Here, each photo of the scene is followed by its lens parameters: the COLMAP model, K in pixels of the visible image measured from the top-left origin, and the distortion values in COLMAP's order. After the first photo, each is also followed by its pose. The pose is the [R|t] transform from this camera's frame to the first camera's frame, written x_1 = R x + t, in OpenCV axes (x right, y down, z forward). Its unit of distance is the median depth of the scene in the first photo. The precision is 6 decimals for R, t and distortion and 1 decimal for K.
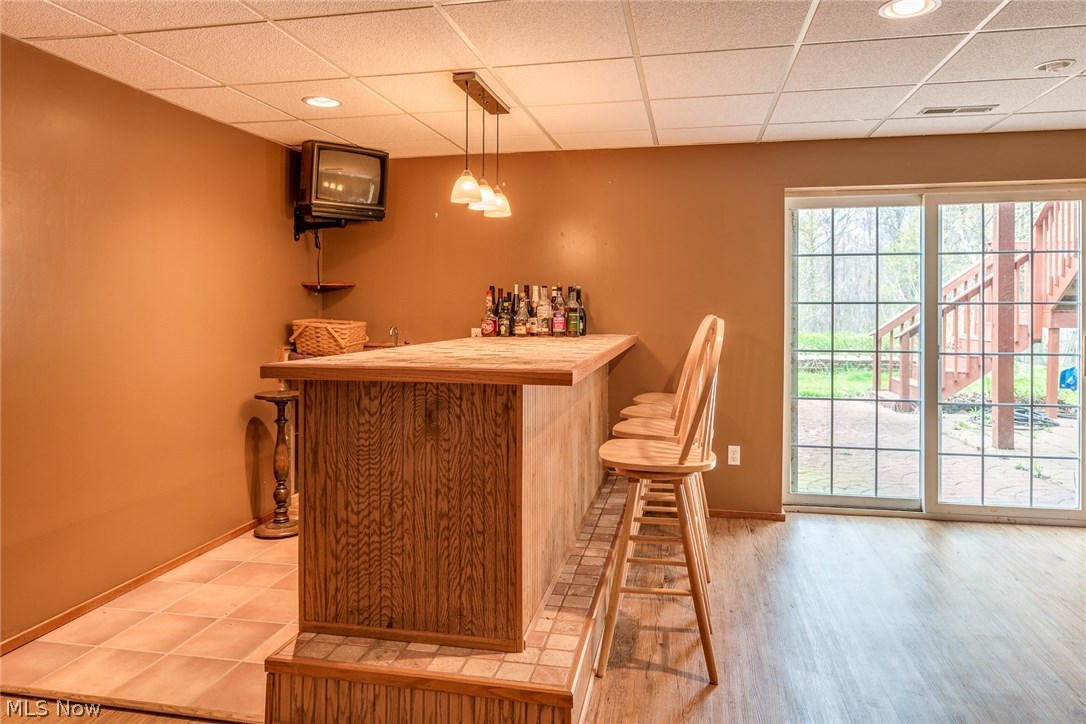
lens RADIAL K [[722.5, 0, 540.4], [0, 722.5, 310.1], [0, 0, 1]] dist [-0.003284, -0.000757]
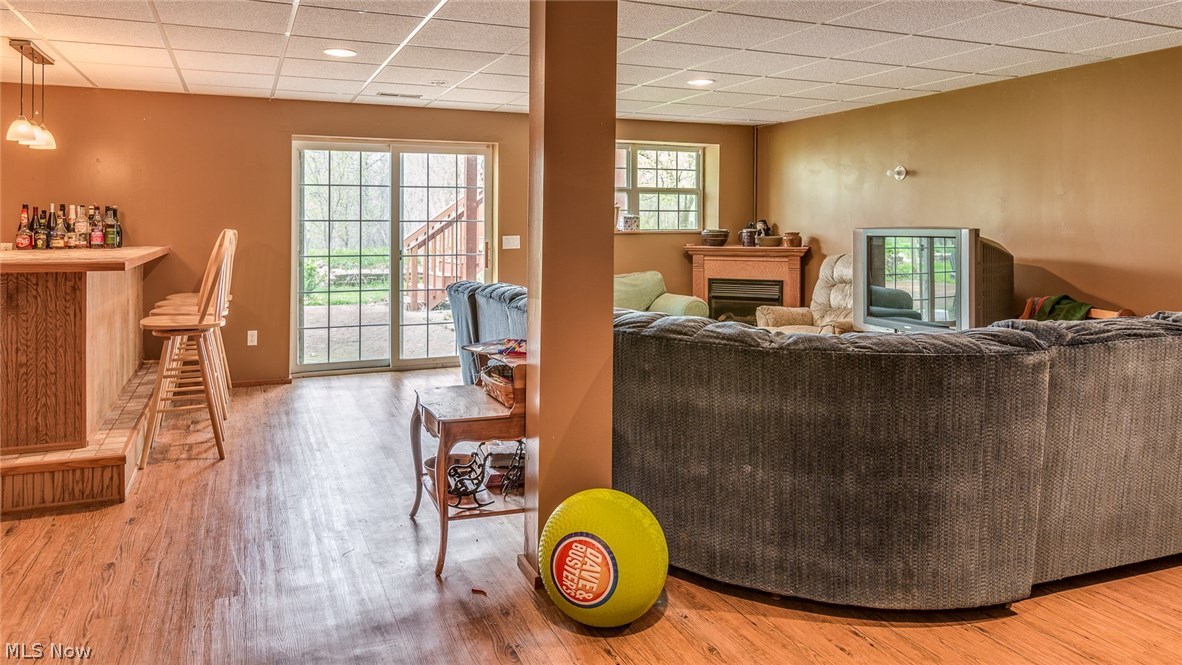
lens RADIAL K [[811.9, 0, 568.9], [0, 811.9, 223.5], [0, 0, 1]] dist [-0.003569, 0.002759]
pose [[0.831395, 0.000999, 0.555681, -0.084135], [0.002581, 0.999981, -0.005660, 0.006456], [-0.555675, 0.006140, 0.831377, -0.648033]]
